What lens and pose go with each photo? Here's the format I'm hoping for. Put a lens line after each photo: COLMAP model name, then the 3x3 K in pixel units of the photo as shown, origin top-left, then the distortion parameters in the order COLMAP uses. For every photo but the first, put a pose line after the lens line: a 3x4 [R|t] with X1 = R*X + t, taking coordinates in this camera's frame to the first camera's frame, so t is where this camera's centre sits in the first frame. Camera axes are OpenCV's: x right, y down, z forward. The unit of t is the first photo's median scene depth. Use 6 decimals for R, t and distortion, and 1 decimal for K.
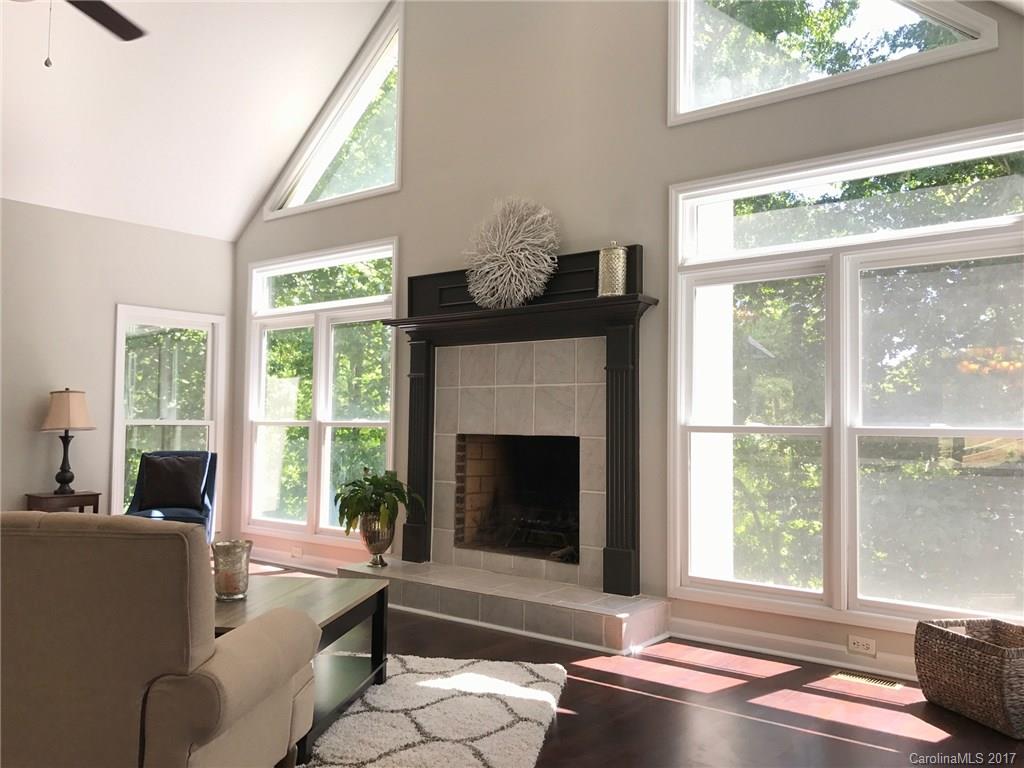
lens RADIAL K [[837.7, 0, 512.0], [0, 837.7, 384.0], [0, 0, 1]] dist [0.003554, 0.002103]
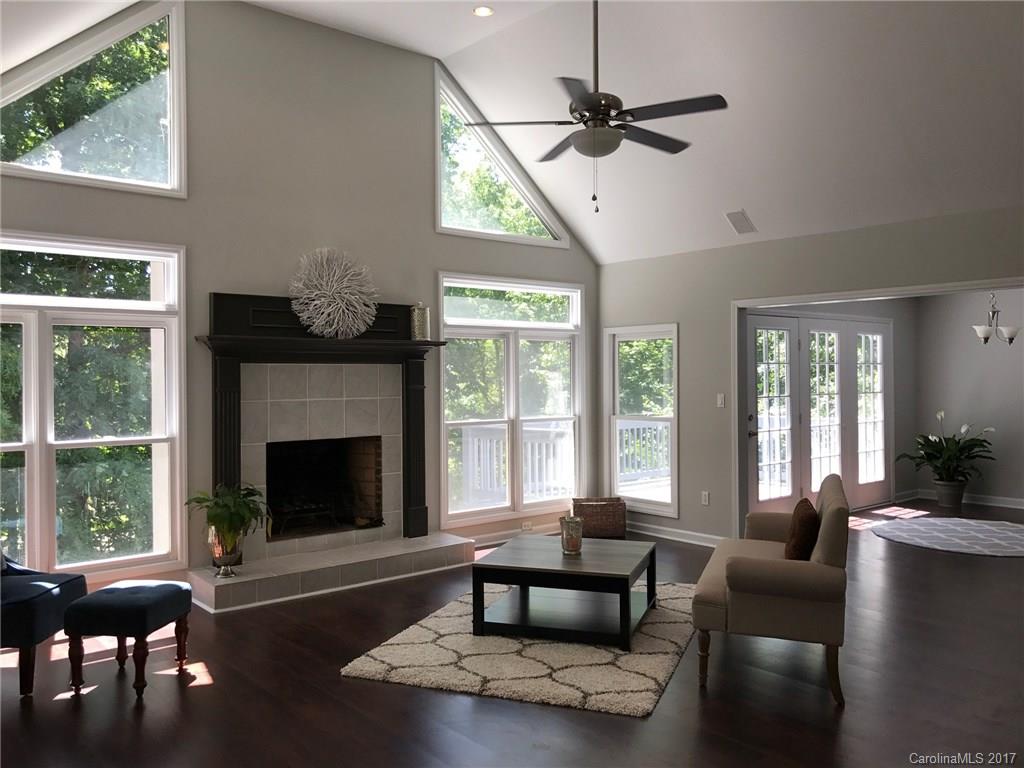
lens RADIAL K [[837.7, 0, 512.0], [0, 837.7, 384.0], [0, 0, 1]] dist [0.003554, 0.002103]
pose [[0.170935, -0.018677, 0.985105, -1.194048], [-0.035366, 0.999060, 0.025078, -0.062259], [-0.984647, -0.039126, 0.170114, 0.526011]]
